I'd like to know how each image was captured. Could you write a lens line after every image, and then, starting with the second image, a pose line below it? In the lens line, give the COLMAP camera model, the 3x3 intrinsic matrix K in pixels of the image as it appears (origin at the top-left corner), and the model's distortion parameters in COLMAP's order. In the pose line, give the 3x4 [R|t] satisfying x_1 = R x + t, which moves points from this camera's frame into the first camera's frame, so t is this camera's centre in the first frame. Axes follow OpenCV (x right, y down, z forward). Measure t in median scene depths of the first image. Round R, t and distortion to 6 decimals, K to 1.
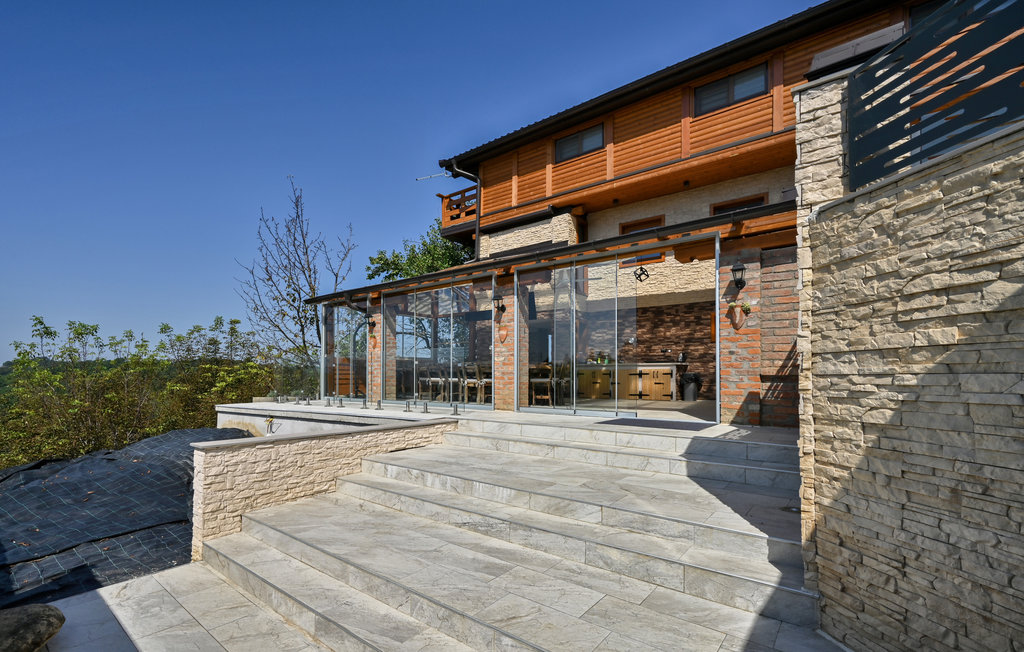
lens RADIAL K [[418.0, 0, 492.2], [0, 418.0, 364.3], [0, 0, 1]] dist [0.002216, 0.000549]
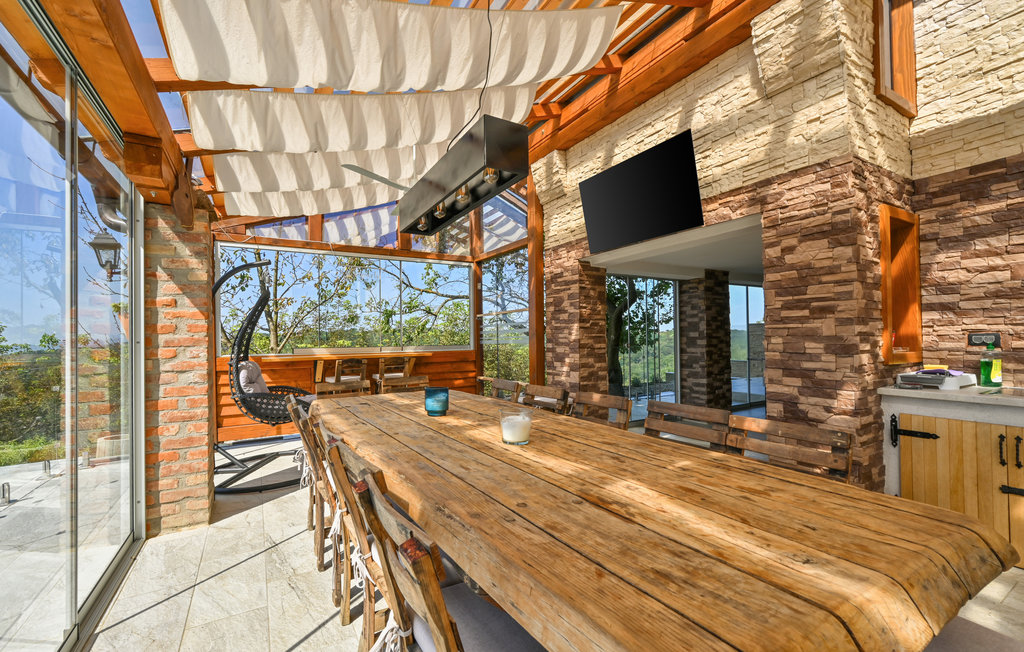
lens RADIAL K [[418.0, 0, 517.0], [0, 418.0, 331.6], [0, 0, 1]] dist [0.002216, 0.000549]
pose [[0.954838, -0.025337, -0.296045, 0.077135], [0.027732, 0.999608, 0.003894, -0.043478], [0.295831, -0.011928, 0.955166, 0.775350]]
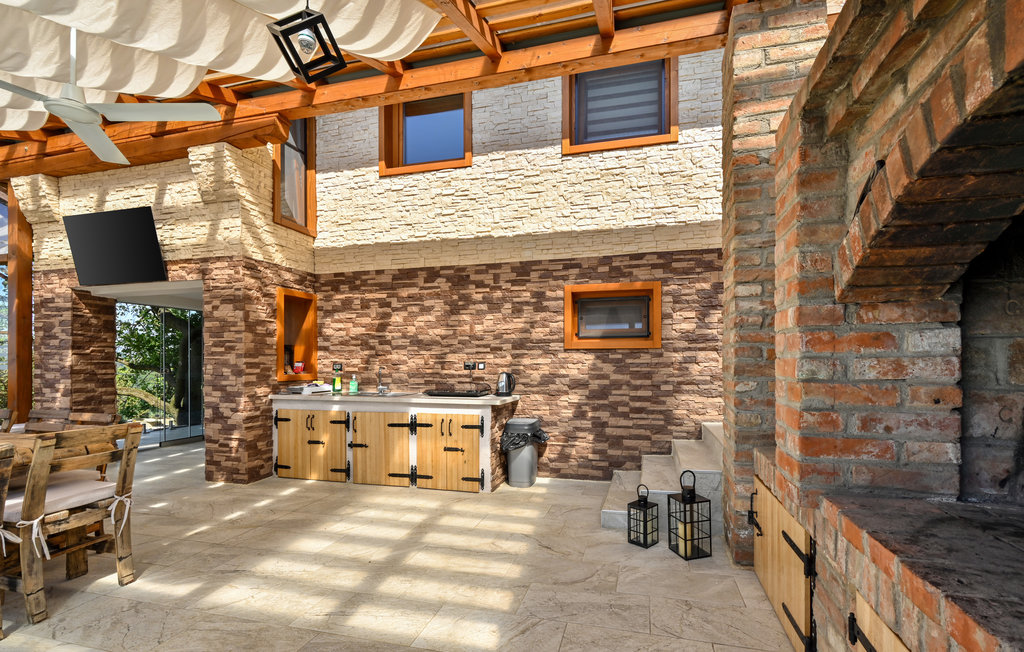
lens RADIAL K [[418.0, 0, 533.2], [0, 418.0, 361.3], [0, 0, 1]] dist [0.002216, 0.000549]
pose [[0.895286, -0.009009, 0.445400, 0.270749], [-0.000861, 0.999759, 0.021951, -0.047018], [-0.445490, -0.020036, 0.895063, 0.566450]]
